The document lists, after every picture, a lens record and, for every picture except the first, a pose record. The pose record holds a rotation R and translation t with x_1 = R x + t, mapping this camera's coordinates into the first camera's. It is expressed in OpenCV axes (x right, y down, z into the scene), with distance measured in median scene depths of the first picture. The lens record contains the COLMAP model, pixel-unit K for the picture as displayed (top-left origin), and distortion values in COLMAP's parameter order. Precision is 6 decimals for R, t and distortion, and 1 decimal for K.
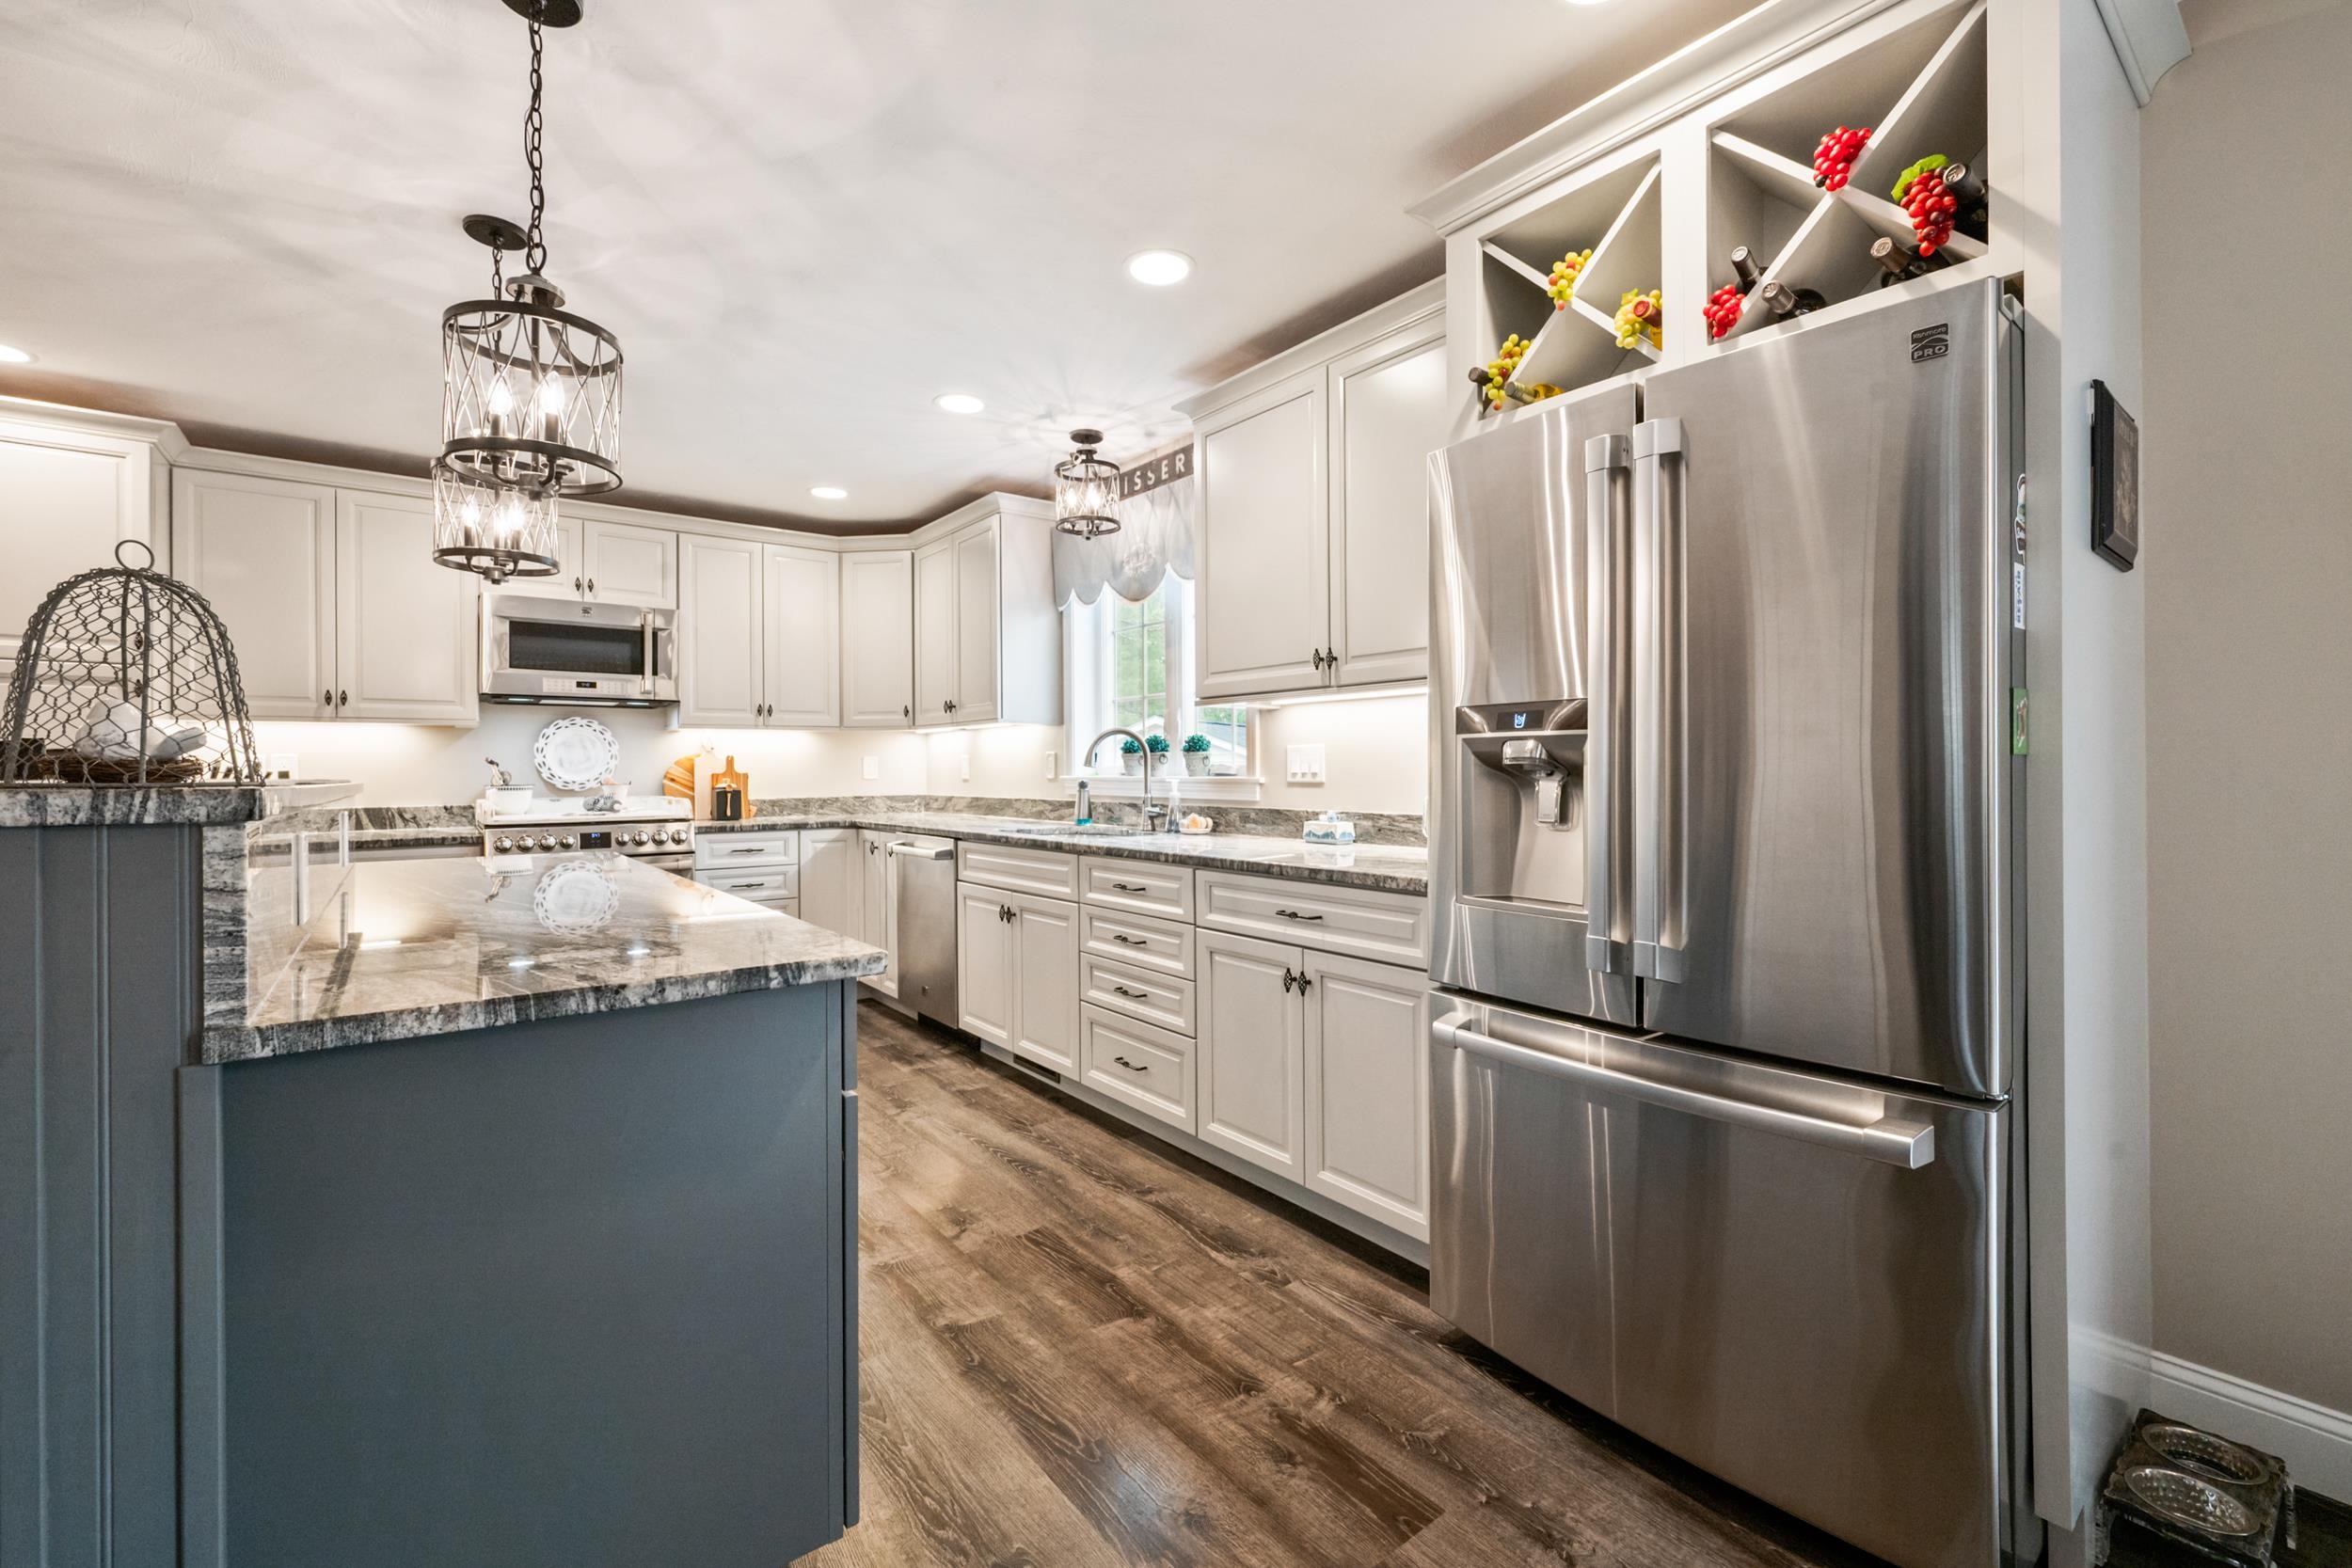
lens RADIAL K [[985.2, 0, 1177.8], [0, 985.2, 763.2], [0, 0, 1]] dist [0.001153, 0.000194]
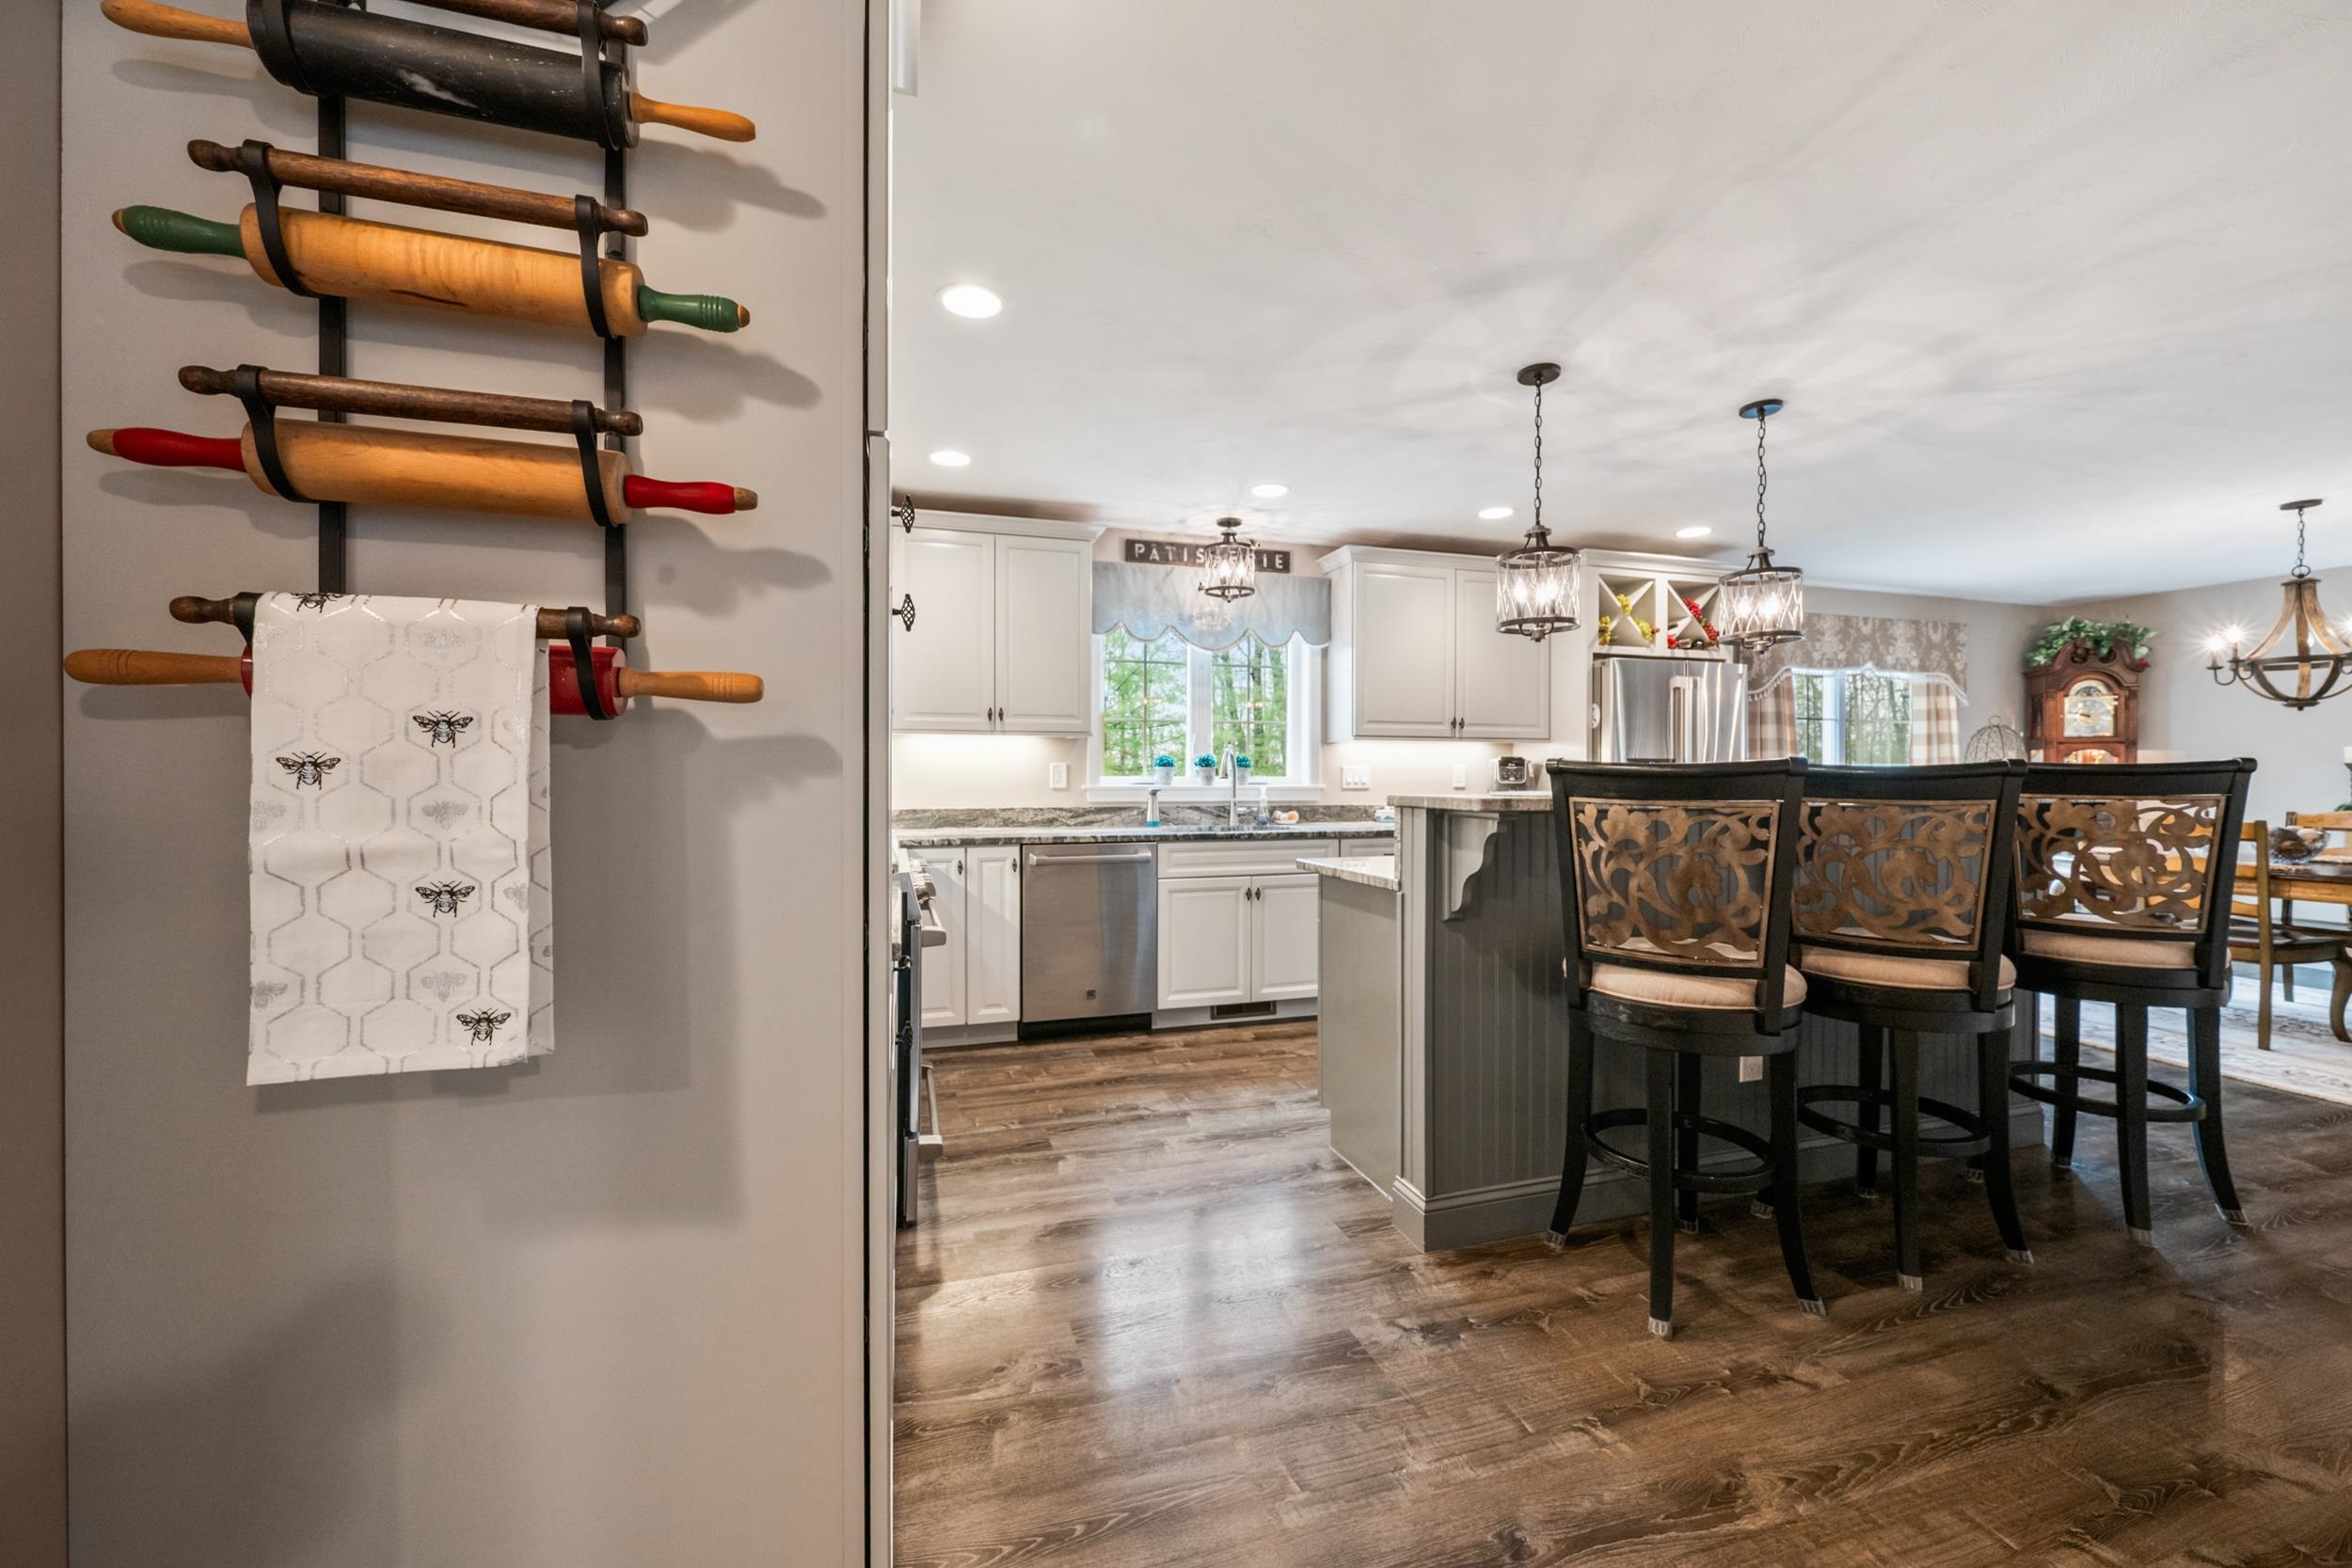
lens RADIAL K [[933.6, 0, 1184.8], [0, 933.6, 774.4], [0, 0, 1]] dist [-0.000331, -0.000026]
pose [[0.346558, 0.004476, 0.938018, -1.365627], [-0.009693, 0.999952, -0.001190, 0.000708], [-0.937979, -0.008679, 0.346585, 0.680429]]
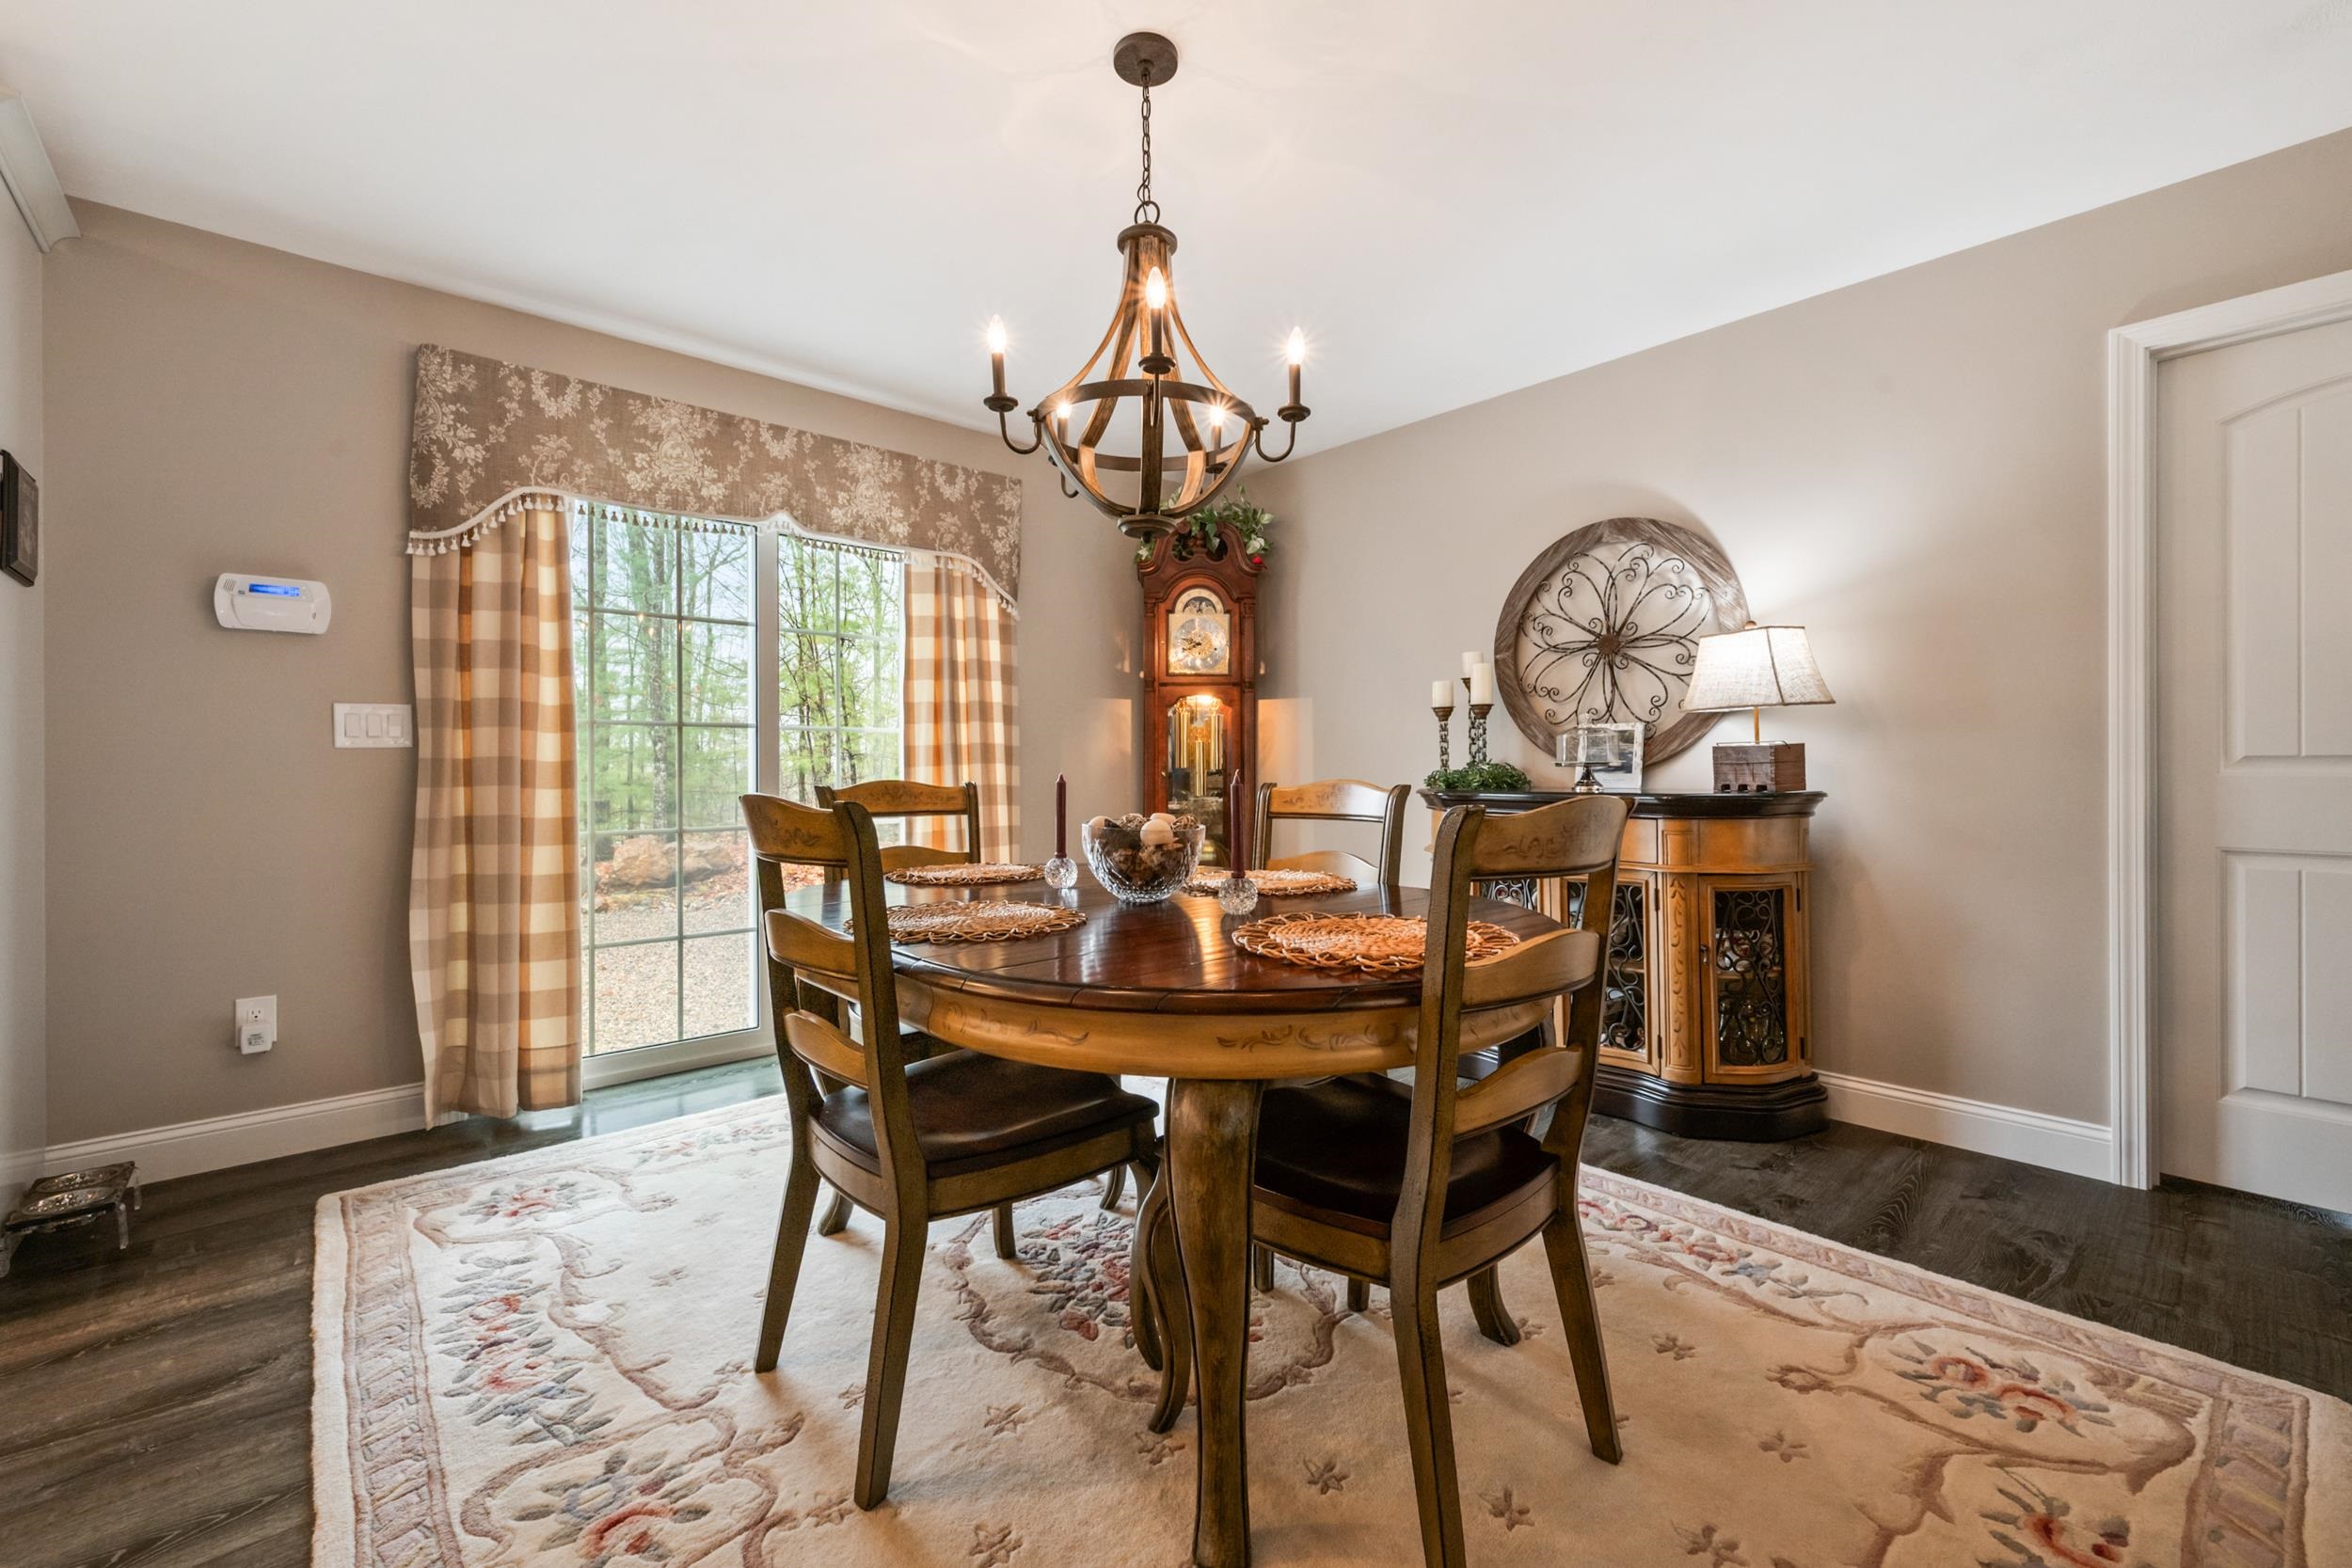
lens RADIAL K [[957.6, 0, 1157.1], [0, 957.6, 770.7], [0, 0, 1]] dist [0.000826, 0.000356]
pose [[-0.056268, 0.008114, 0.998383, -0.219335], [0.002638, 0.999965, -0.007978, 0.037011], [-0.998412, 0.002184, -0.056287, -0.235393]]
